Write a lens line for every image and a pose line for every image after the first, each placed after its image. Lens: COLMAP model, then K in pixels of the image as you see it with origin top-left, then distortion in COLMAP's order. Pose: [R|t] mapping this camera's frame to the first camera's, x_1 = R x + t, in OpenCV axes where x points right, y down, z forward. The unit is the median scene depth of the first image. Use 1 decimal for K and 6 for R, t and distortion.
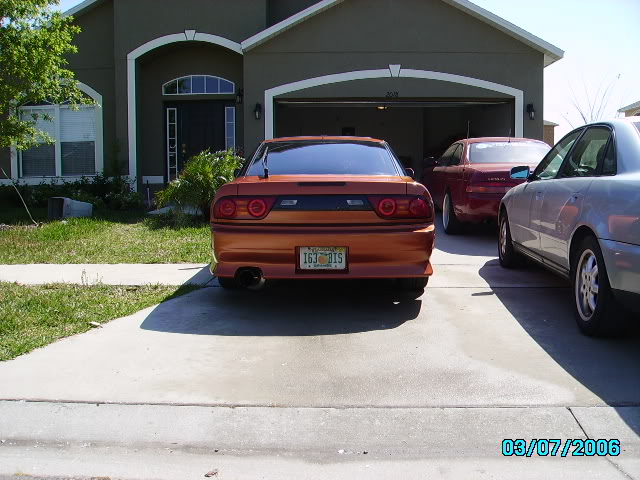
lens RADIAL K [[630.9, 0, 320.2], [0, 630.9, 255.2], [0, 0, 1]] dist [-0.162638, 0.130897]
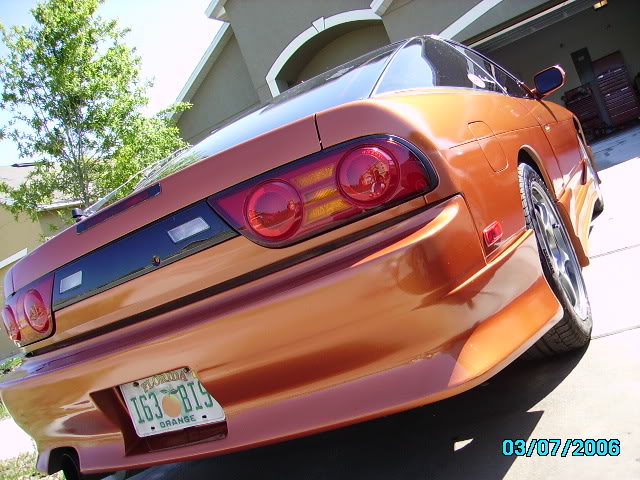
lens RADIAL K [[630.9, 0, 320.2], [0, 630.9, 255.2], [0, 0, 1]] dist [-0.162638, 0.130897]
pose [[0.832486, -0.294265, -0.469442, 0.272683], [0.300370, 0.951681, -0.063889, -0.027672], [0.465559, -0.087819, 0.880649, 0.727248]]
